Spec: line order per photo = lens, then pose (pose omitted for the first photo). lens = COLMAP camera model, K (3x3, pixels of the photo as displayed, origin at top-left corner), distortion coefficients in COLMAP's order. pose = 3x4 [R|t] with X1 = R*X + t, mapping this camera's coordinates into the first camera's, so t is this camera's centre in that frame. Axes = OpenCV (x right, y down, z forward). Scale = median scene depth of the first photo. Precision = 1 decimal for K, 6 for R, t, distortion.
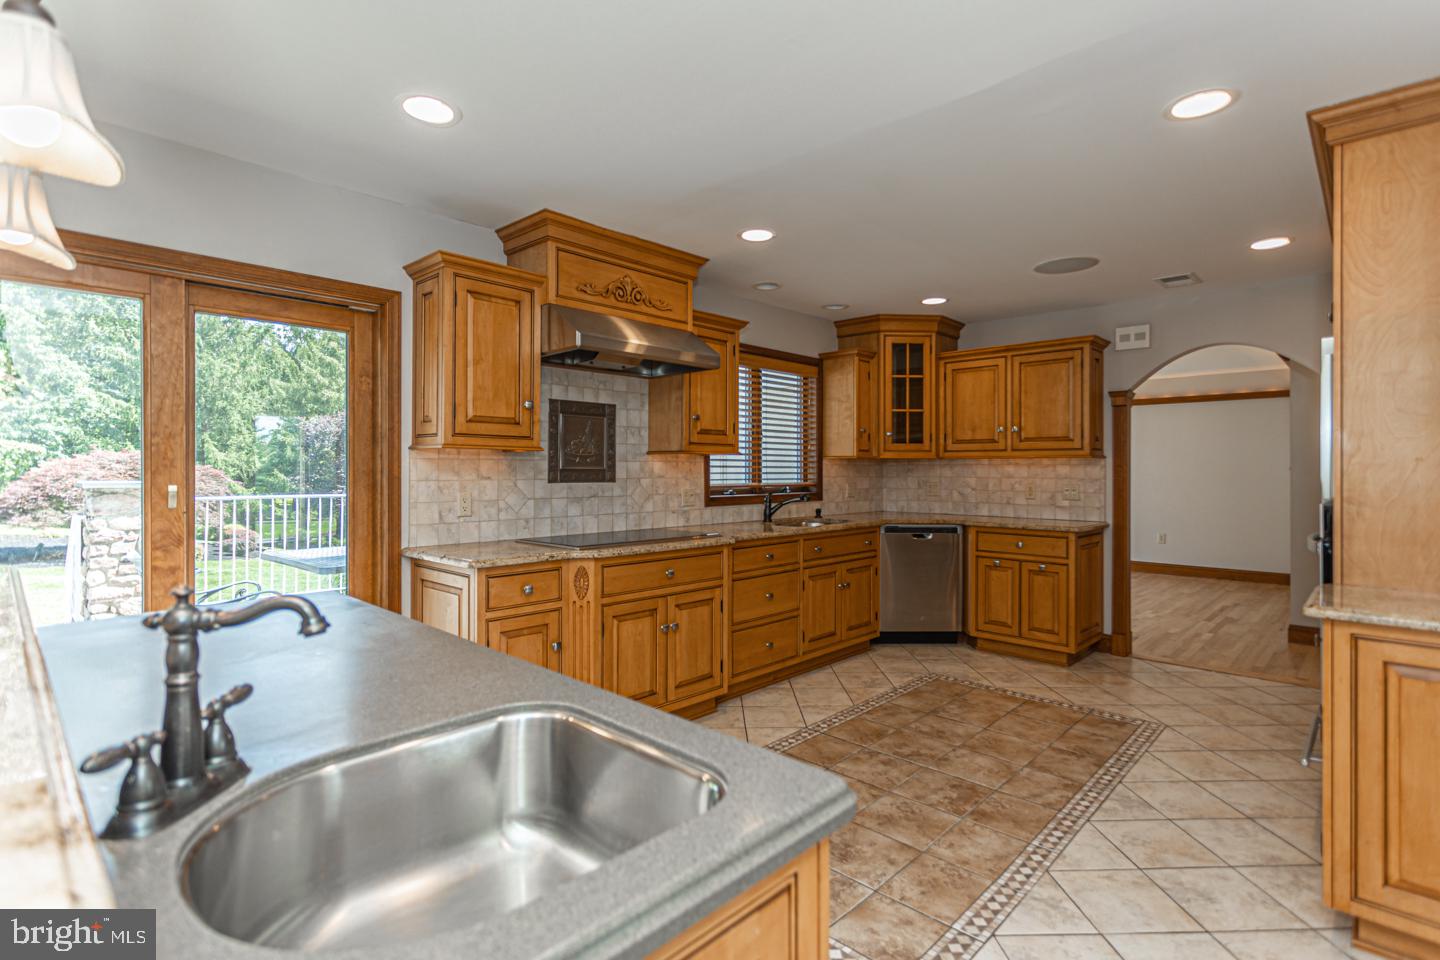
lens RADIAL K [[679.0, 0, 726.9], [0, 679.0, 469.5], [0, 0, 1]] dist [0.003148, 0.001725]
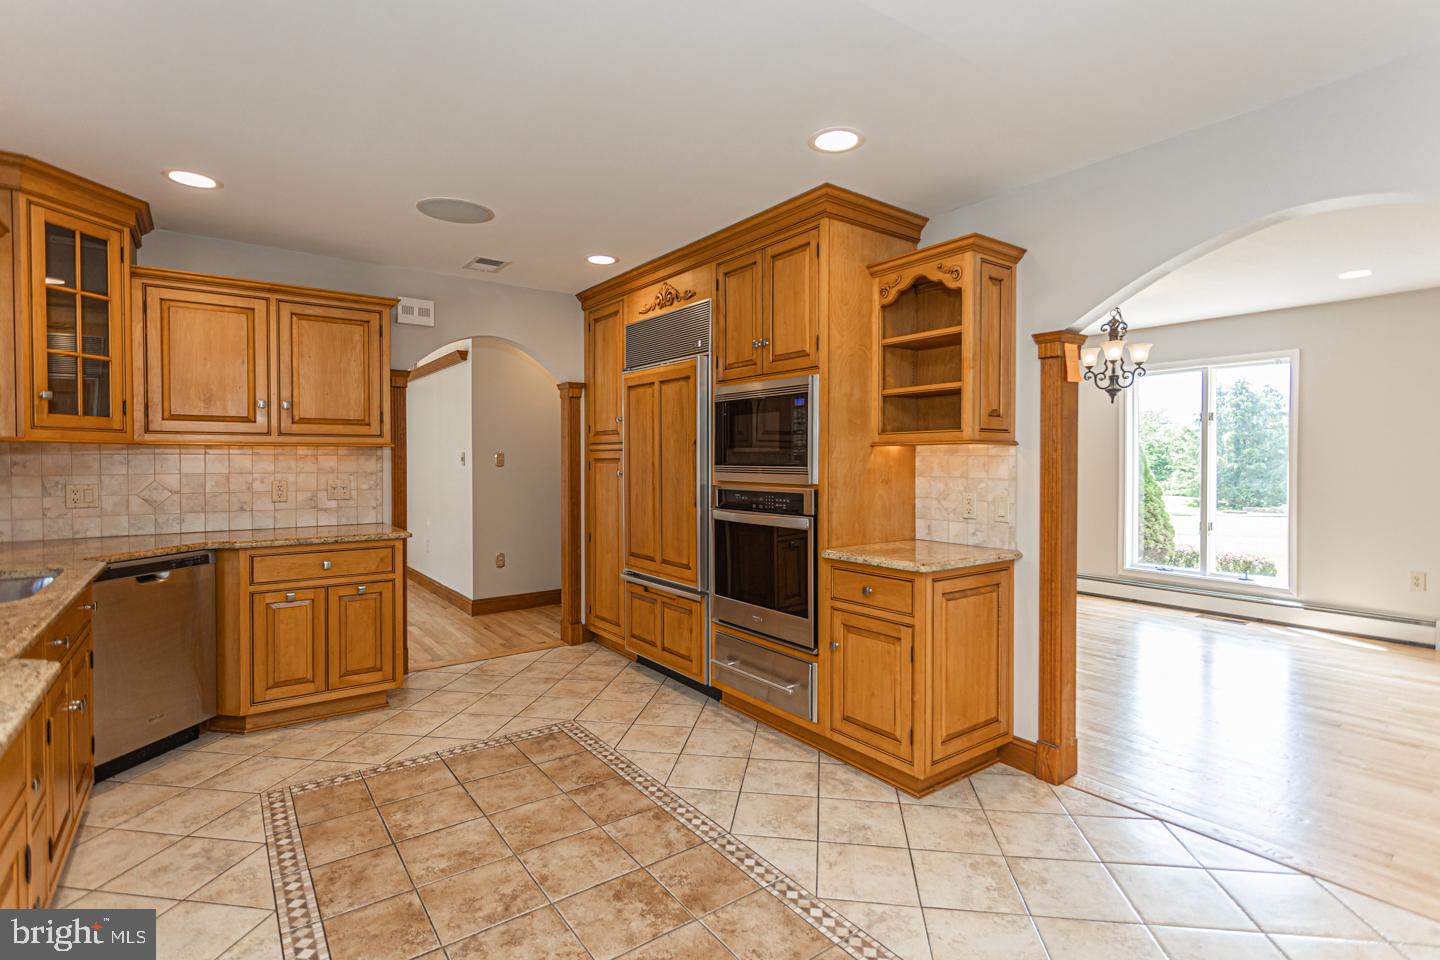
lens RADIAL K [[679.0, 0, 713.6], [0, 679.0, 474.0], [0, 0, 1]] dist [0.003148, 0.001725]
pose [[0.184180, -0.026953, 0.982523, -0.250765], [0.001642, 0.999631, 0.027114, -0.007657], [-0.982891, -0.003381, 0.184156, 0.539774]]
